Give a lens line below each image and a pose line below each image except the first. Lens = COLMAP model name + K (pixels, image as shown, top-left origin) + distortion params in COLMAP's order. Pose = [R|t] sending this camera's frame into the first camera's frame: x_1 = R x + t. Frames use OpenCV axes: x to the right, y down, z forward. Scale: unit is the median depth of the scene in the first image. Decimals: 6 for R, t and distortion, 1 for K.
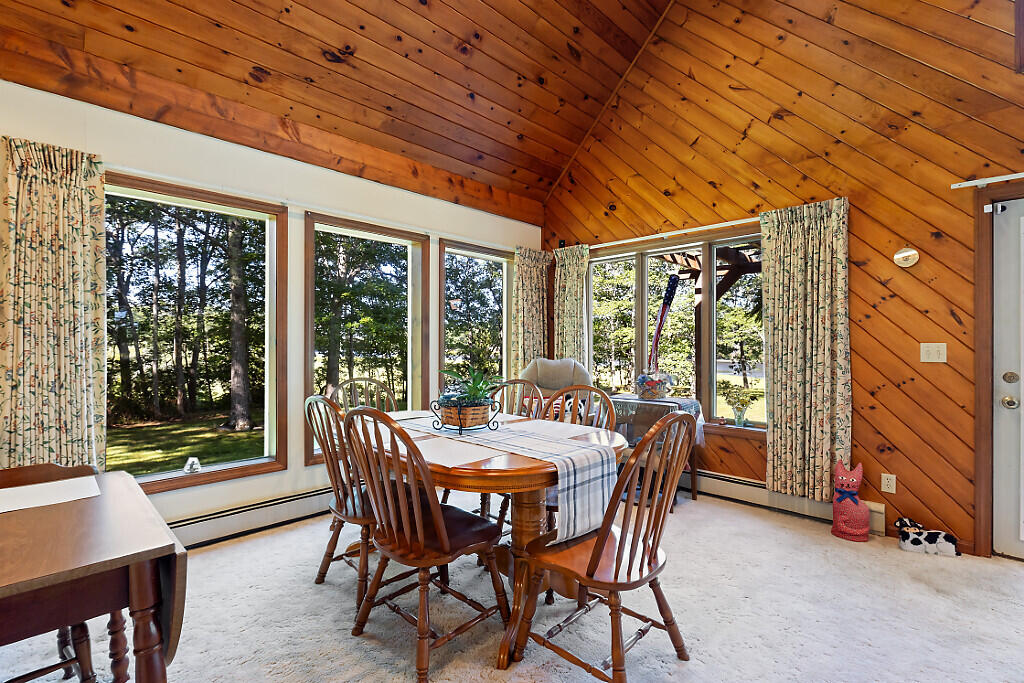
lens RADIAL K [[471.5, 0, 512.0], [0, 471.5, 341.5], [0, 0, 1]] dist [0.000563, -0.000896]
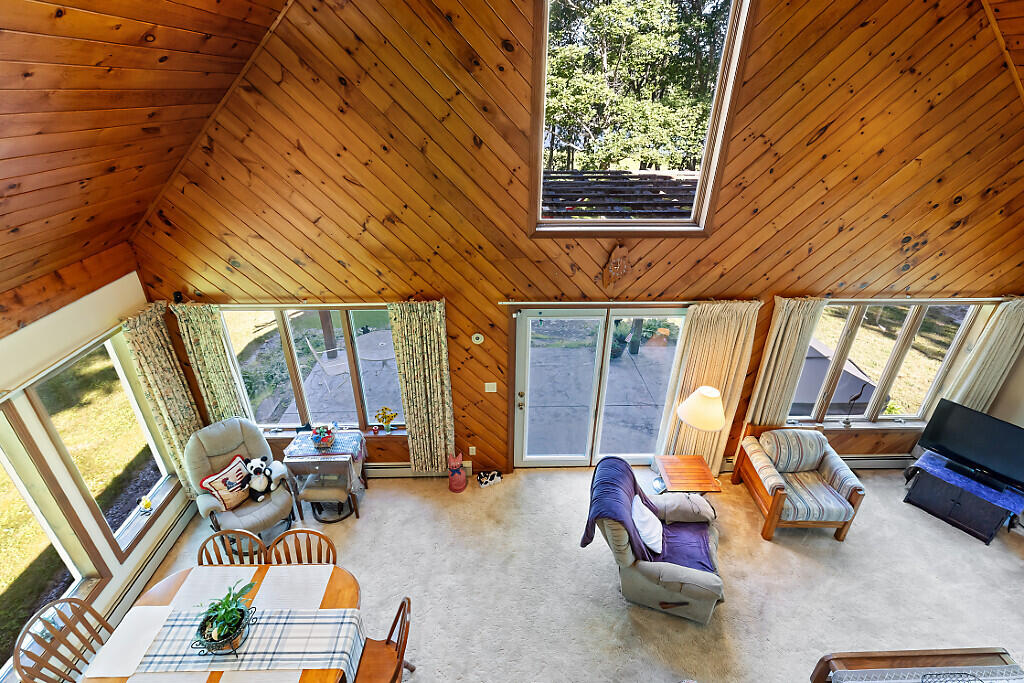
lens RADIAL K [[463.1, 0, 511.3], [0, 463.1, 353.8], [0, 0, 1]] dist [-0.000944, -0.000121]
pose [[0.684242, -0.332017, 0.649290, -0.096541], [-0.010275, 0.885869, 0.463822, -0.760088], [-0.729182, -0.324038, 0.602738, -0.027678]]
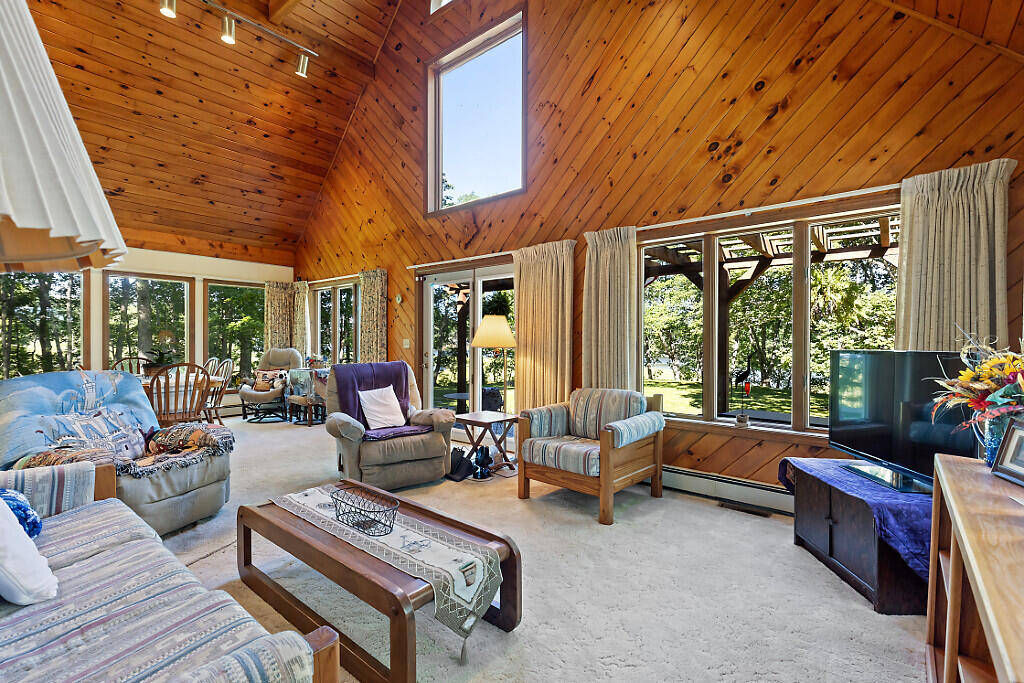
lens RADIAL K [[471.5, 0, 512.0], [0, 471.5, 341.5], [0, 0, 1]] dist [0.000563, -0.000896]
pose [[0.997211, 0.004808, 0.074484, 1.056186], [-0.005268, 0.999968, 0.005975, -0.005296], [-0.074453, -0.006351, 0.997204, -1.011984]]
